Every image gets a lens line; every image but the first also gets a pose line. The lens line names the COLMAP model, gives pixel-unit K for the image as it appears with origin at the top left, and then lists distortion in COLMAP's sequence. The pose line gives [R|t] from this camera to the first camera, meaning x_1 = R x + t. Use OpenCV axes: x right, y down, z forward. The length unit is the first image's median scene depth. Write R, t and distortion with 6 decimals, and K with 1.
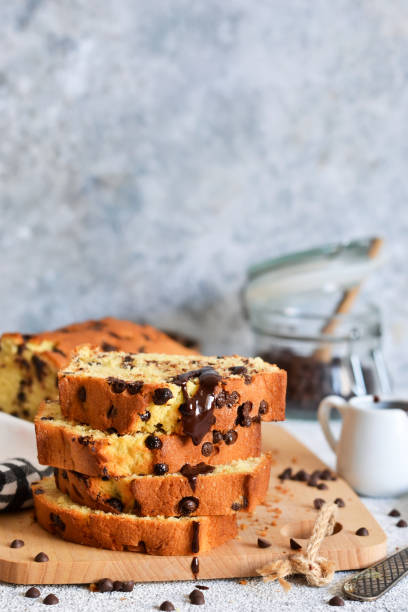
lens RADIAL K [[1643.5, 0, 204.0], [0, 1643.5, 306.0], [0, 0, 1]] dist [-0.153133, 1.769179]
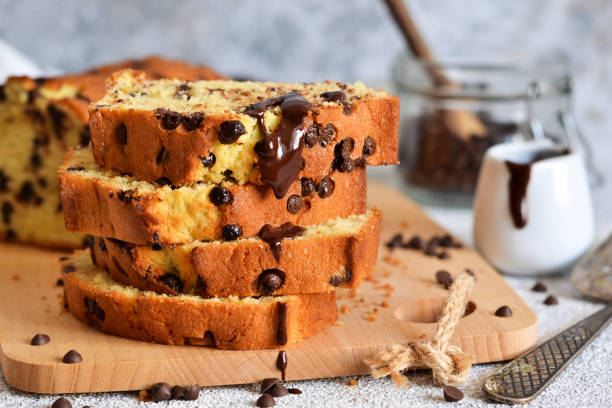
lens RADIAL K [[1682.2, 0, 313.3], [0, 1682.2, 205.8], [0, 0, 1]] dist [-0.140679, 1.398526]
pose [[0.999448, -0.025752, 0.021005, -0.005428], [0.024375, 0.997691, 0.063386, 0.040649], [-0.022588, -0.062839, 0.997768, 0.250278]]
